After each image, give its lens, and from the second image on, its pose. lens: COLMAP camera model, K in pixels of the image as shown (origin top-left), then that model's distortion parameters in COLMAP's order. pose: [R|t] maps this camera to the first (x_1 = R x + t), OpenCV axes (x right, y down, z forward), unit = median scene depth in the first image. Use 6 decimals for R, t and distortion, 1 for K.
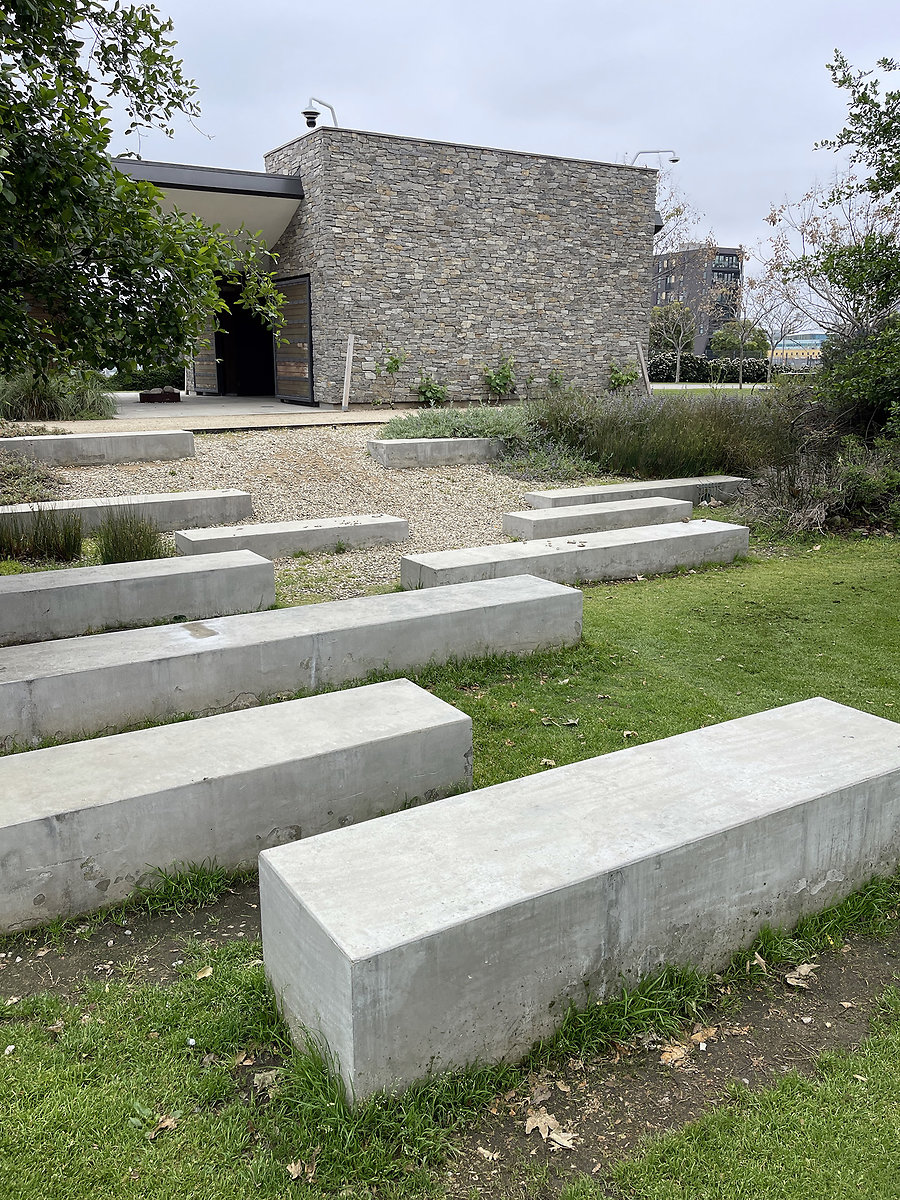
lens RADIAL K [[944.4, 0, 444.3], [0, 944.4, 588.1], [0, 0, 1]] dist [0.055243, -0.058248]
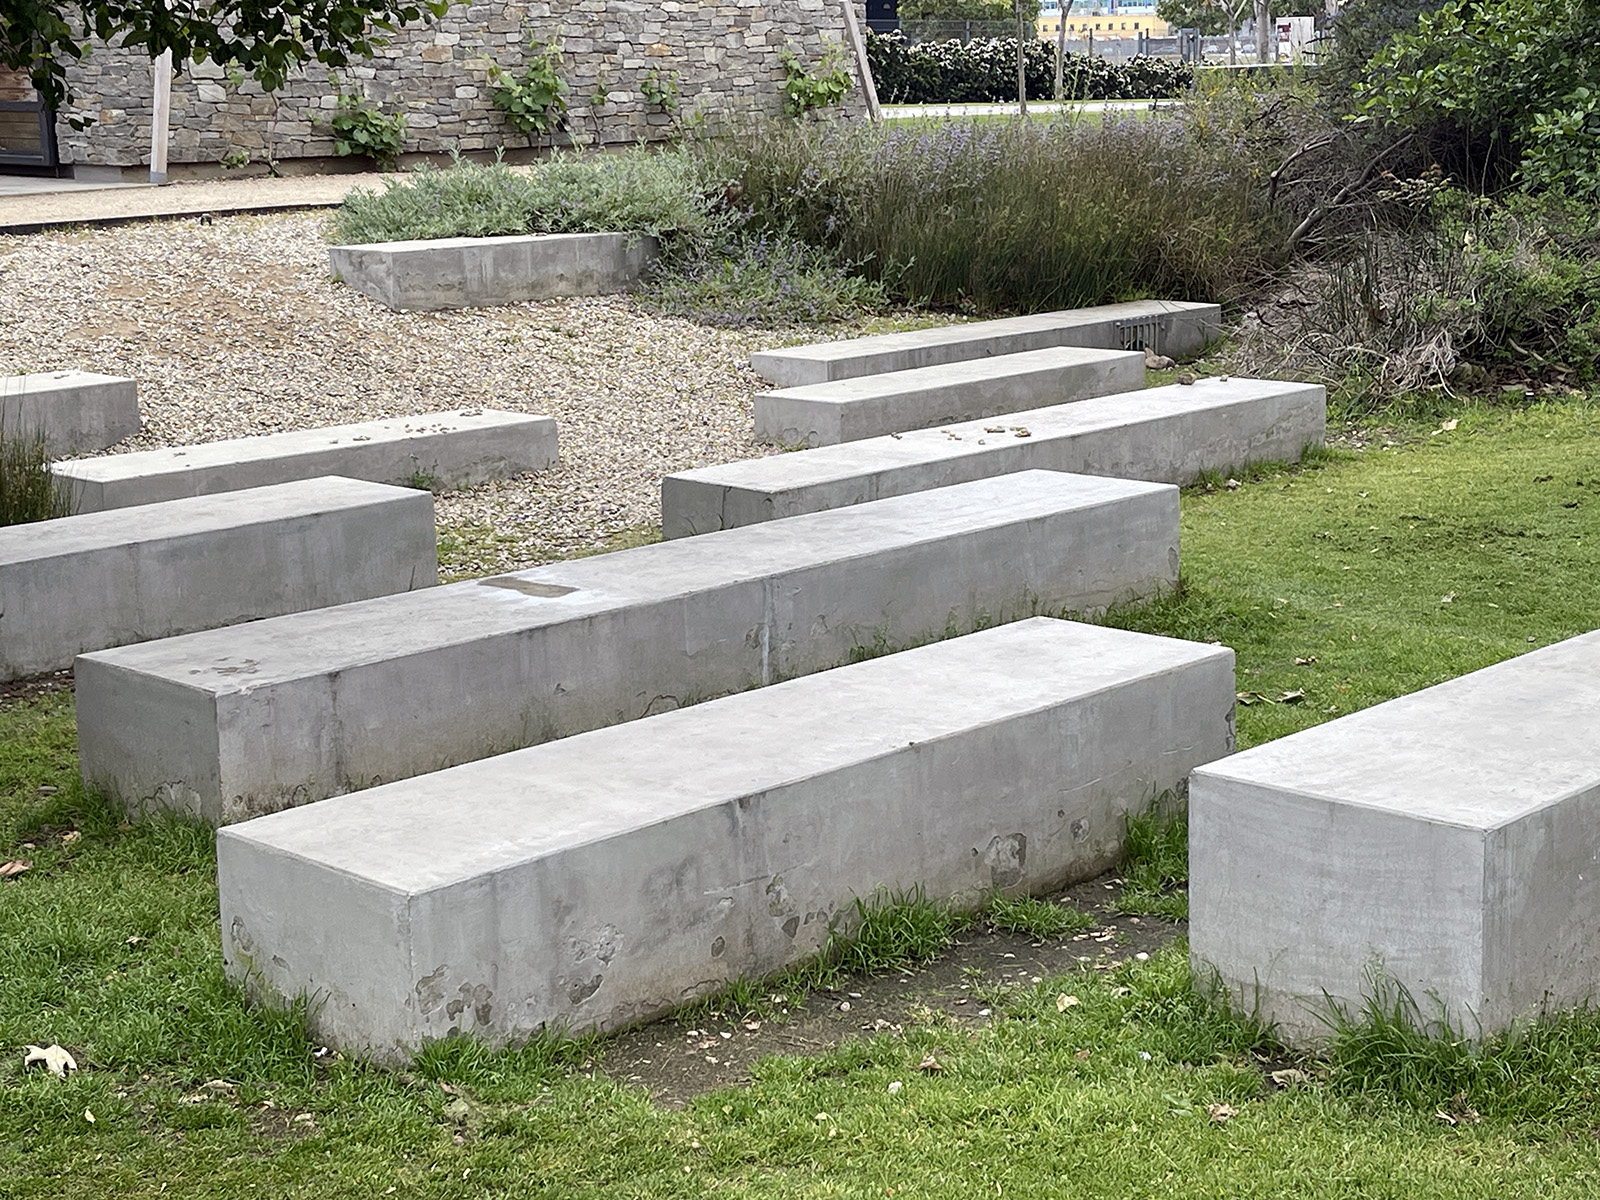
lens RADIAL K [[2635.1, 0, 806.8], [0, 2635.1, 595.9], [0, 0, 1]] dist [0.086827, 0.000000]
pose [[0.968170, -0.069367, 0.240488, -0.449604], [0.077611, 0.996671, -0.024969, 0.094789], [-0.237955, 0.042839, 0.970331, -0.354859]]
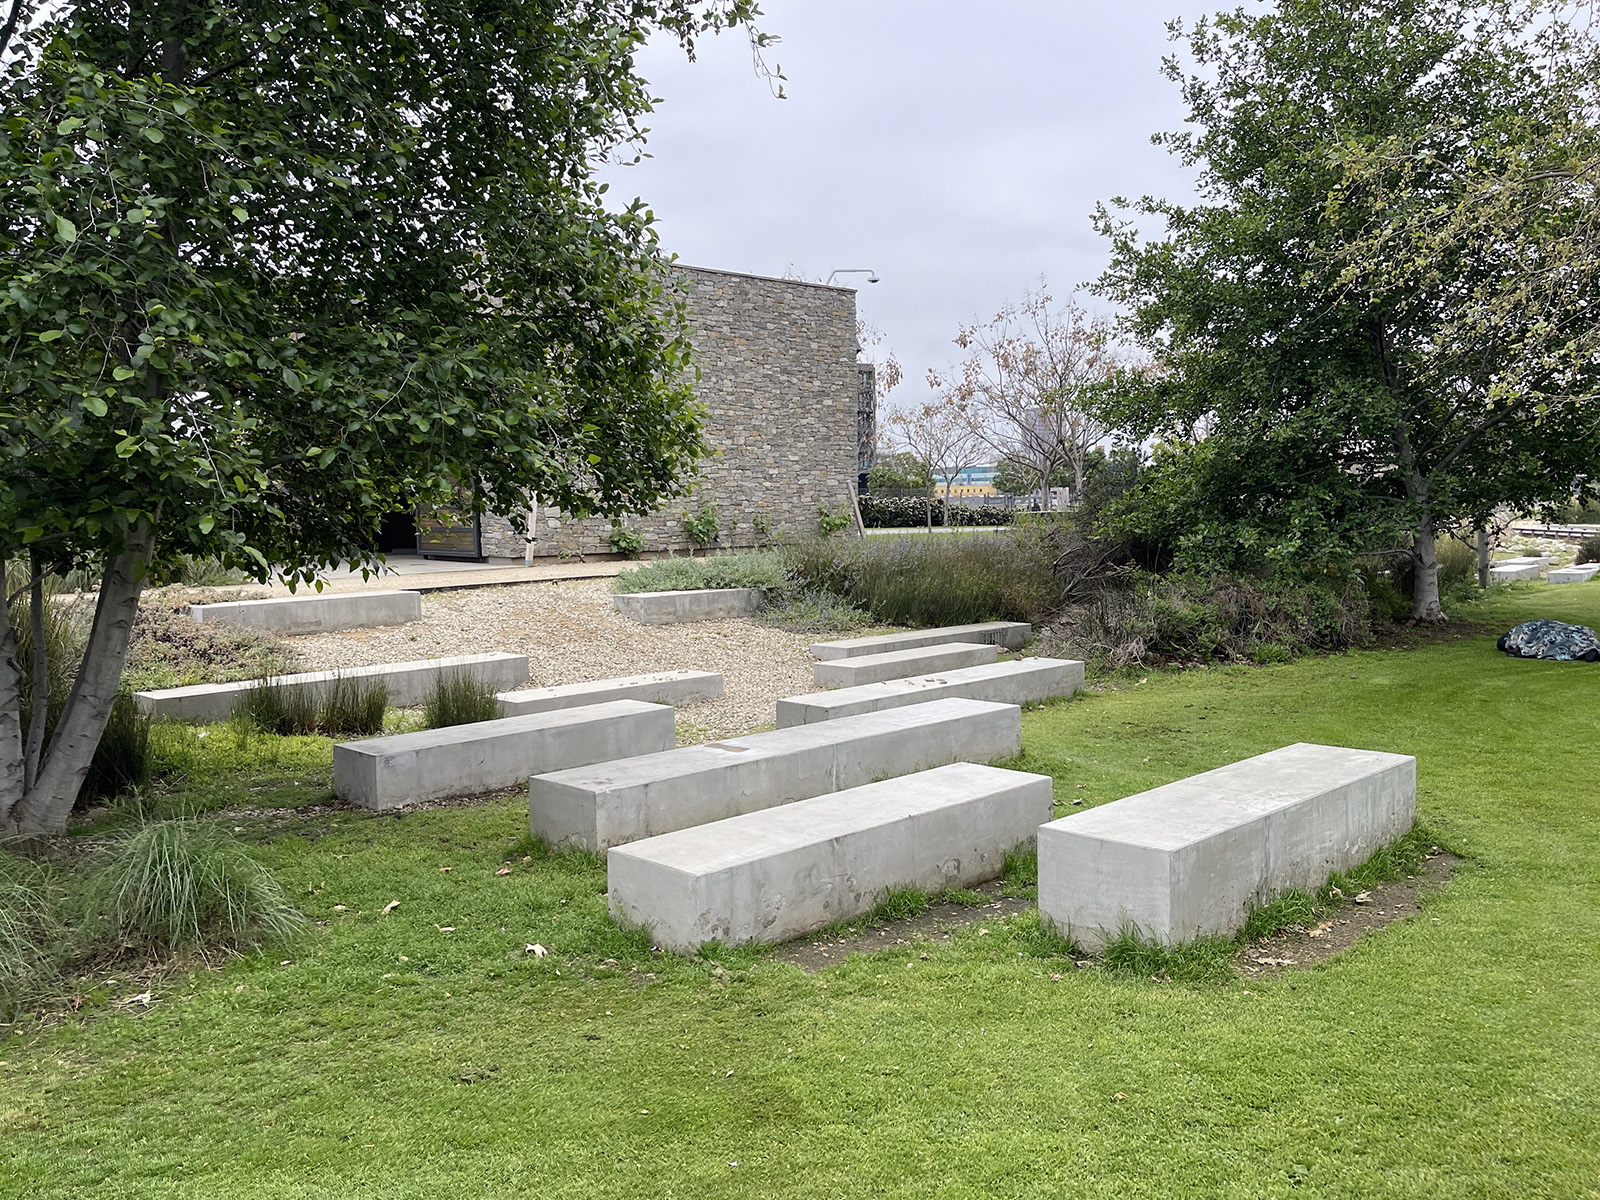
lens RADIAL K [[1301.7, 0, 789.1], [0, 1301.7, 623.3], [0, 0, 1]] dist [0.062268, -0.059314]
pose [[0.974024, -0.038183, 0.223202, -0.518311], [0.069912, 0.988235, -0.136030, 0.111289], [-0.215382, 0.148101, 0.965234, -0.467160]]
